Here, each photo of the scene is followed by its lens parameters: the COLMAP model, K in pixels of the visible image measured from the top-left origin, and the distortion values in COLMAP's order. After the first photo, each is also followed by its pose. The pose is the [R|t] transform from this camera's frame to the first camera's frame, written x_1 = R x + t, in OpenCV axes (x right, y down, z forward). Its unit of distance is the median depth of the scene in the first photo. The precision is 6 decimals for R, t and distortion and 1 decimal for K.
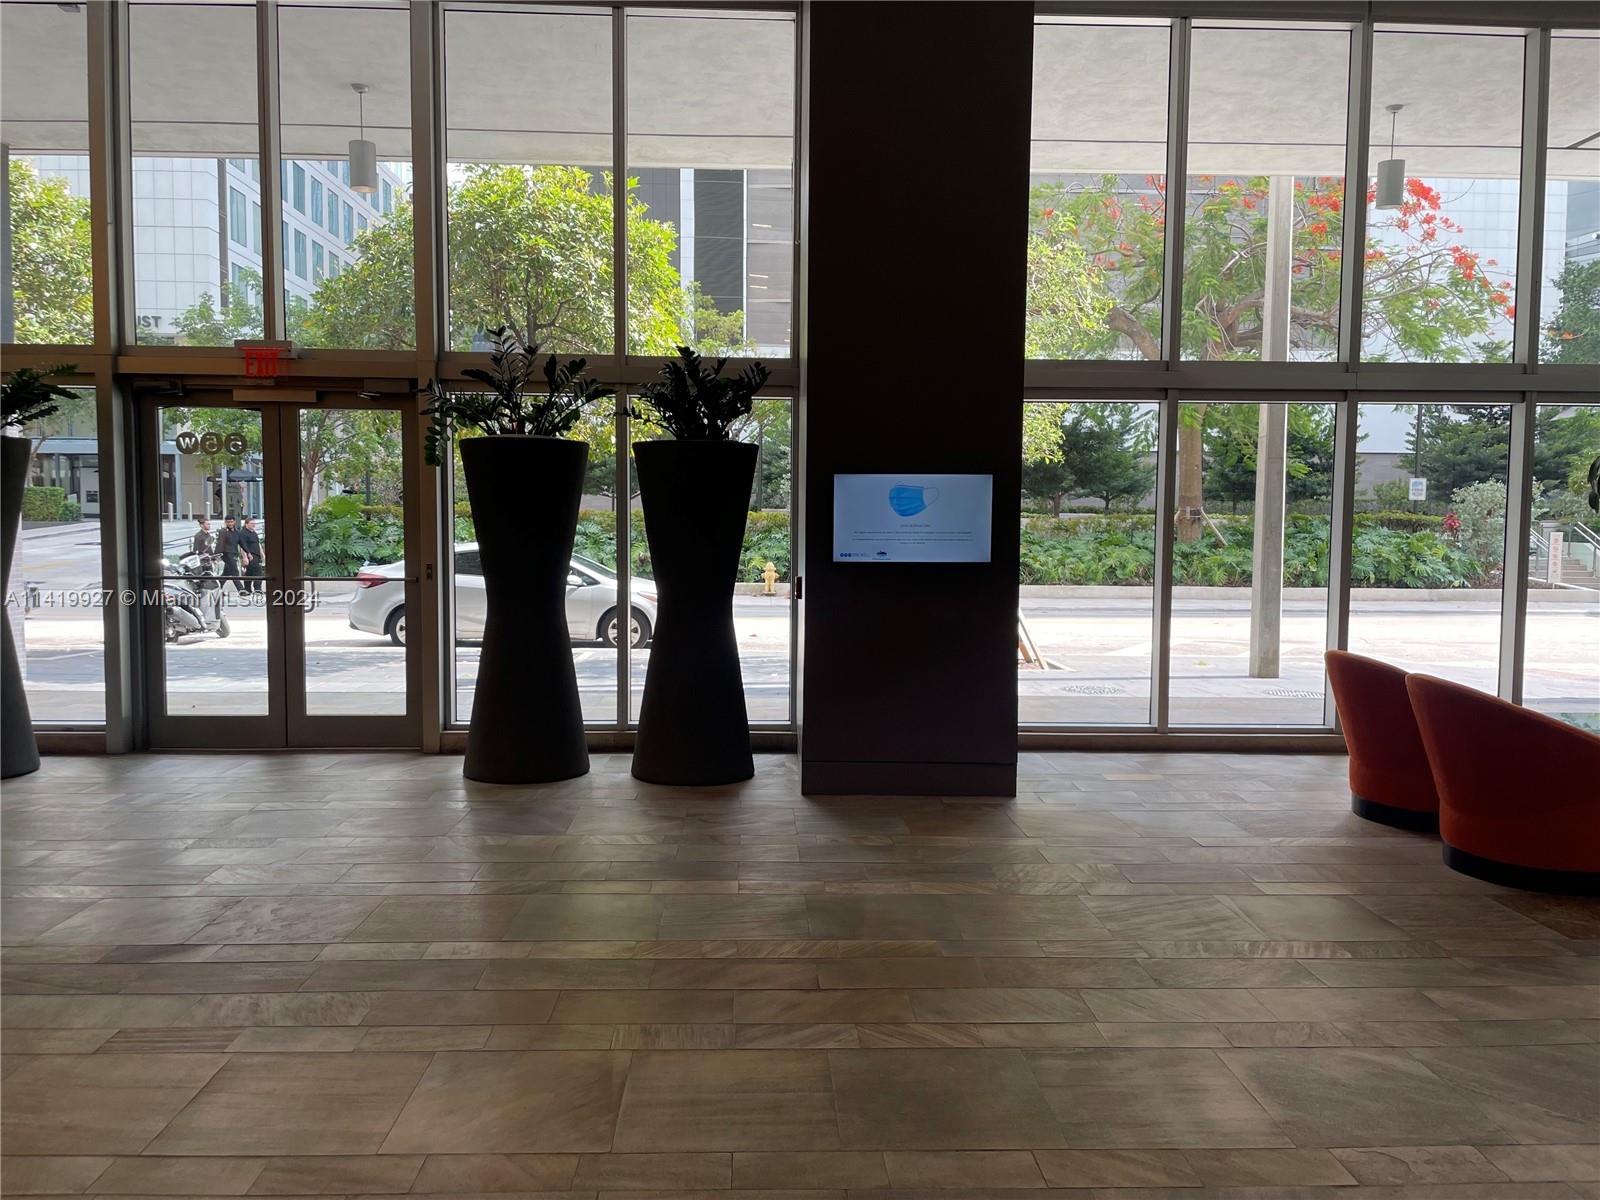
lens RADIAL K [[1212.6, 0, 797.4], [0, 1212.6, 608.7], [0, 0, 1]] dist [0.073874, -0.100295]
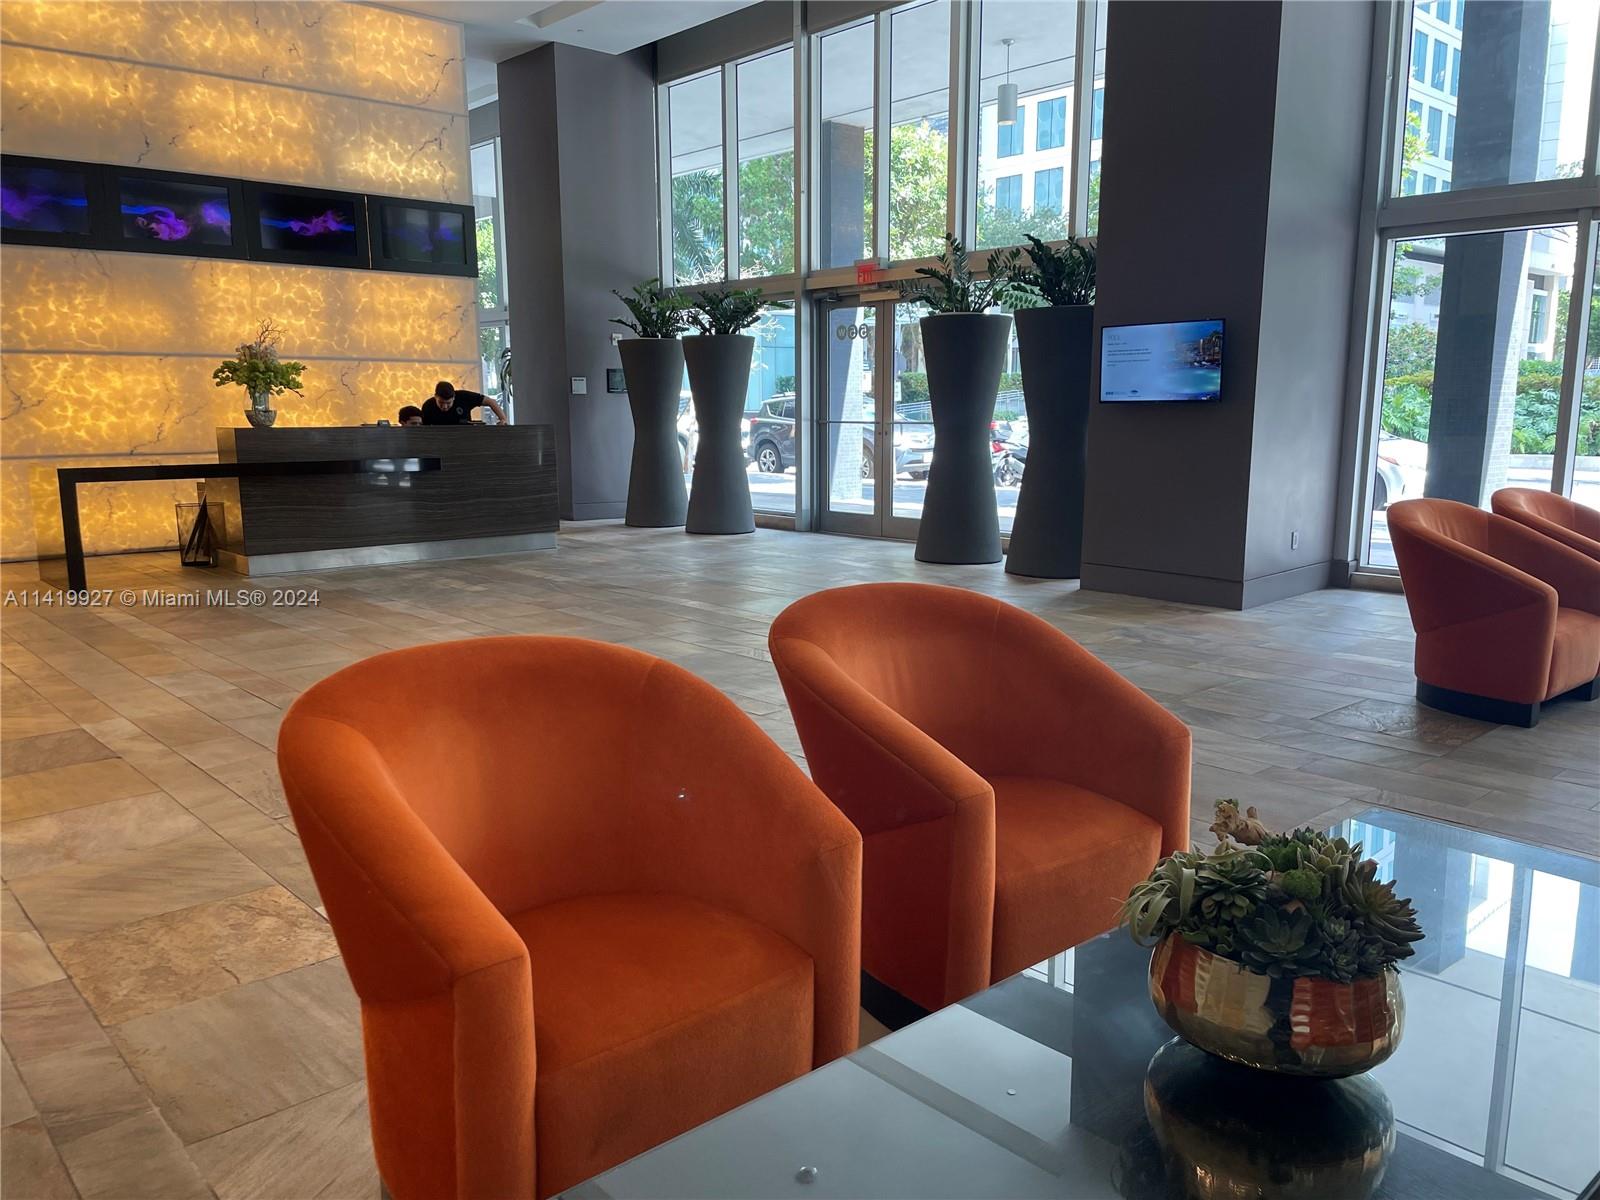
lens RADIAL K [[1212.6, 0, 797.4], [0, 1212.6, 608.7], [0, 0, 1]] dist [0.073874, -0.100295]
pose [[0.636842, 0.119268, -0.761714, 0.545841], [-0.045410, 0.992050, 0.117368, 0.024685], [0.769656, -0.040156, 0.637195, -0.013978]]
